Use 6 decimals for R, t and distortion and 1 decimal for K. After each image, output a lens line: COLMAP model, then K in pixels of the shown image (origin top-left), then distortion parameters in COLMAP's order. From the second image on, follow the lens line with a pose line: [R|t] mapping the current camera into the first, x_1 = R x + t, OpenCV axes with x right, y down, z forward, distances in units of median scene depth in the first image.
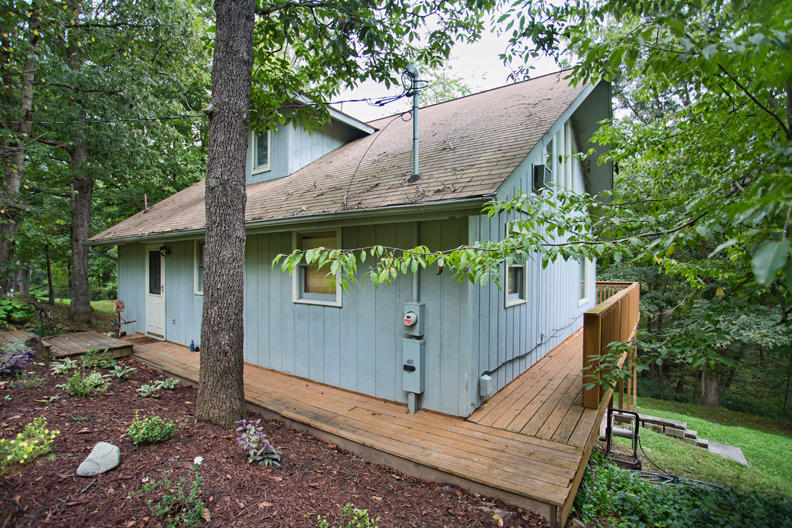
lens RADIAL K [[382.9, 0, 398.4], [0, 382.9, 267.1], [0, 0, 1]] dist [-0.067408, 0.024221]
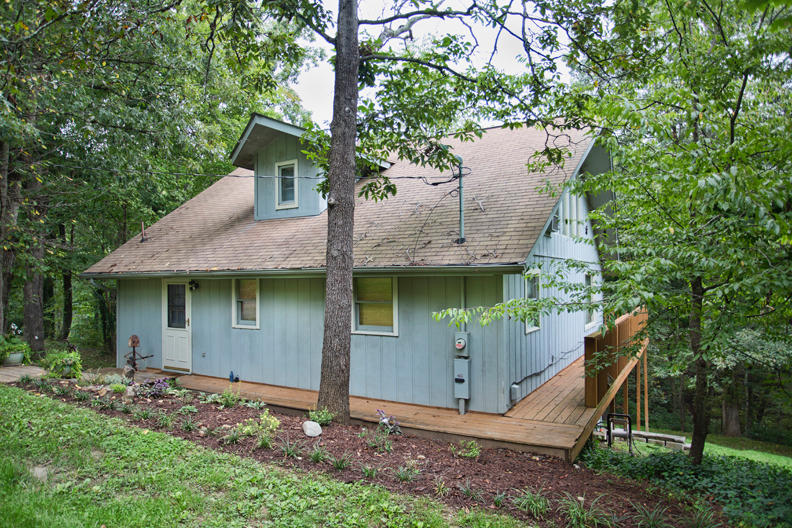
lens RADIAL K [[528.8, 0, 395.4], [0, 528.8, 266.1], [0, 0, 1]] dist [-0.028685, -0.000467]
pose [[0.996017, -0.010292, 0.088573, -0.358108], [0.012266, 0.999688, -0.021775, -0.102597], [-0.088321, 0.022774, 0.995832, -0.850197]]
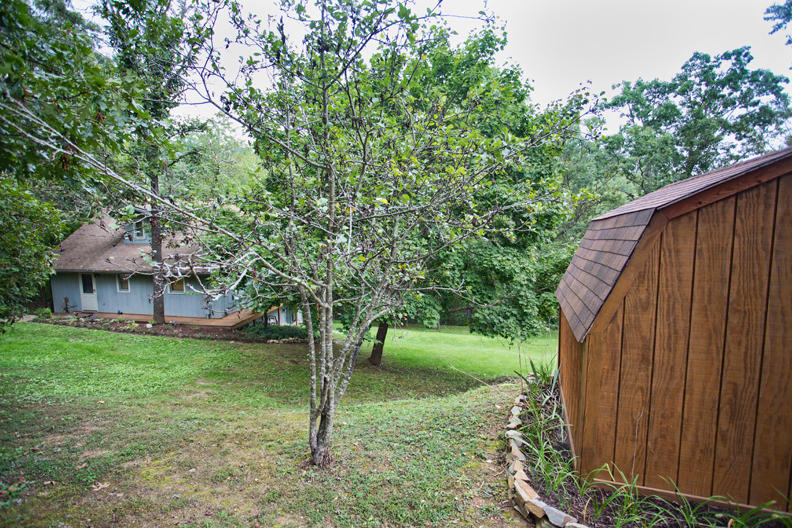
lens RADIAL K [[382.9, 0, 400.1], [0, 382.9, 265.3], [0, 0, 1]] dist [-0.067408, 0.024221]
pose [[0.894248, -0.053579, 0.444354, 0.113698], [0.007100, 0.994382, 0.105611, -0.608098], [-0.447516, -0.091288, 0.889604, -3.472880]]
